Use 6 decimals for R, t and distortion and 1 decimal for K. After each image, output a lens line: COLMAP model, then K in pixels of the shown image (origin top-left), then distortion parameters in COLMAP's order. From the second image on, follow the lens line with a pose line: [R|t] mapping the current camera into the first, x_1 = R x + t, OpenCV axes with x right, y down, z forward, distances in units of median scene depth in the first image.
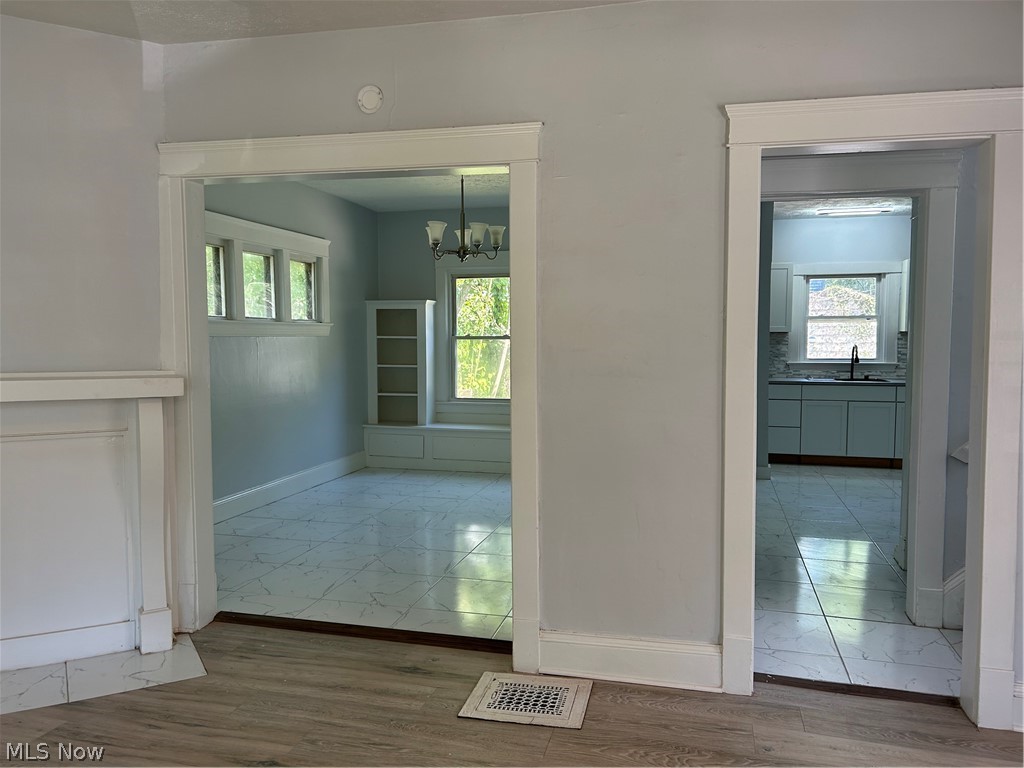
lens RADIAL K [[778.9, 0, 509.3], [0, 778.9, 383.3], [0, 0, 1]] dist [0.059268, -0.057537]
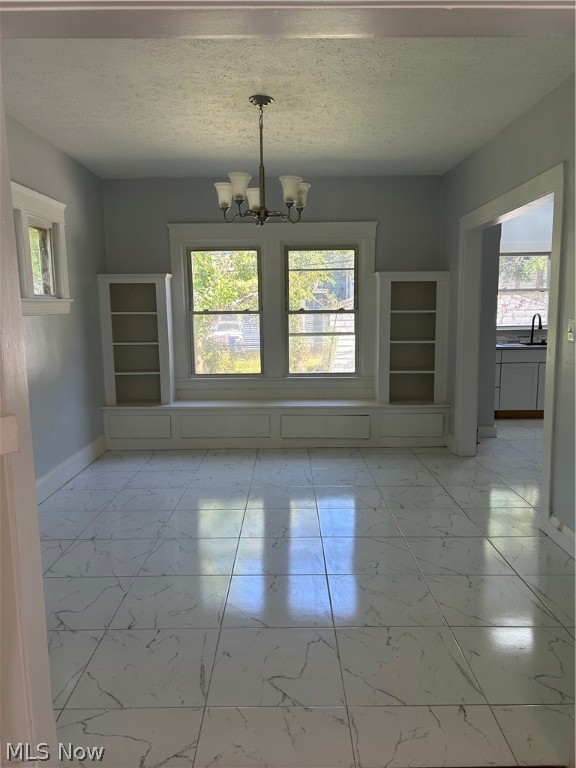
lens RADIAL K [[584.2, 0, 281.1], [0, 584.2, 380.5], [0, 0, 1]] dist [0.059268, -0.057537]
pose [[0.968849, -0.043456, 0.243810, -0.197652], [0.028480, 0.997504, 0.064618, -0.024533], [-0.246009, -0.055661, 0.967668, 0.344517]]
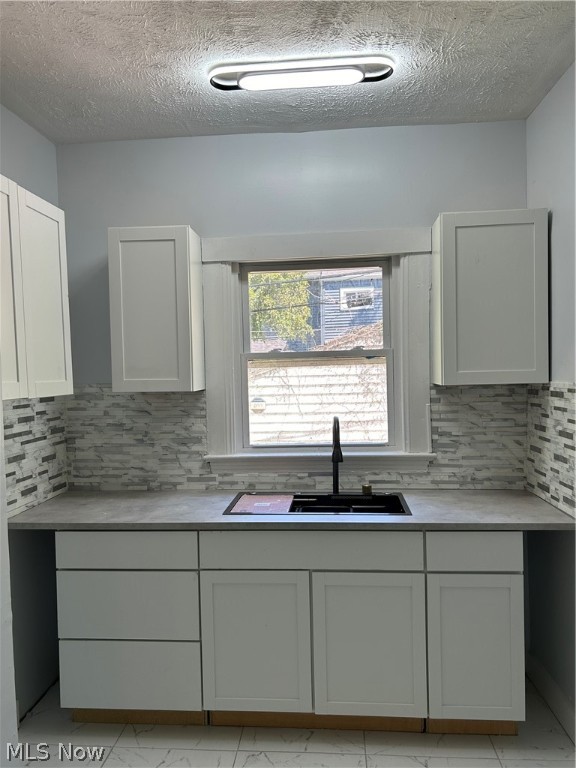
lens RADIAL K [[625.6, 0, 286.9], [0, 625.6, 384.6], [0, 0, 1]] dist [0.039621, -0.033292]
pose [[0.984357, -0.026002, 0.174255, 0.492680], [0.032704, 0.998827, -0.035697, -0.077689], [-0.173123, 0.040837, 0.984053, 0.929639]]
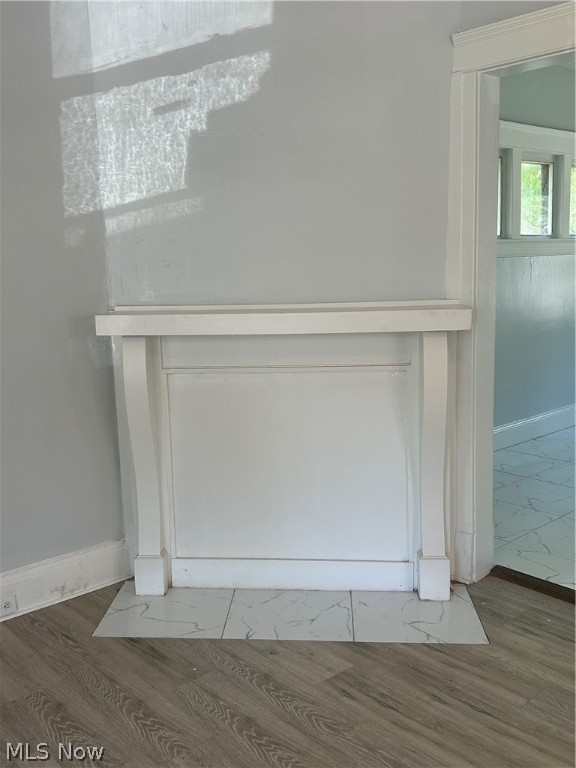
lens RADIAL K [[749.8, 0, 283.9], [0, 749.8, 384.1], [0, 0, 1]] dist [0.029435, 0.000000]
pose [[0.831965, 0.067173, -0.550747, -0.065885], [-0.004637, 0.993451, 0.114163, -0.010116], [0.554809, -0.092425, 0.826828, 0.100156]]
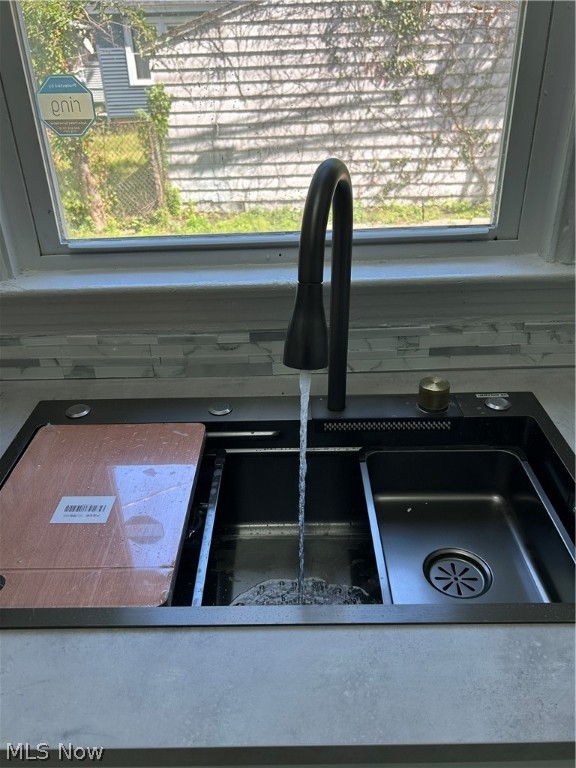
lens RADIAL K [[625.6, 0, 284.6], [0, 625.6, 386.8], [0, 0, 1]] dist [0.039621, -0.033292]
pose [[0.967277, -0.148272, 0.205890, 0.569575], [0.045157, 0.899125, 0.435357, -0.082897], [-0.249672, -0.411813, 0.876398, 1.277524]]
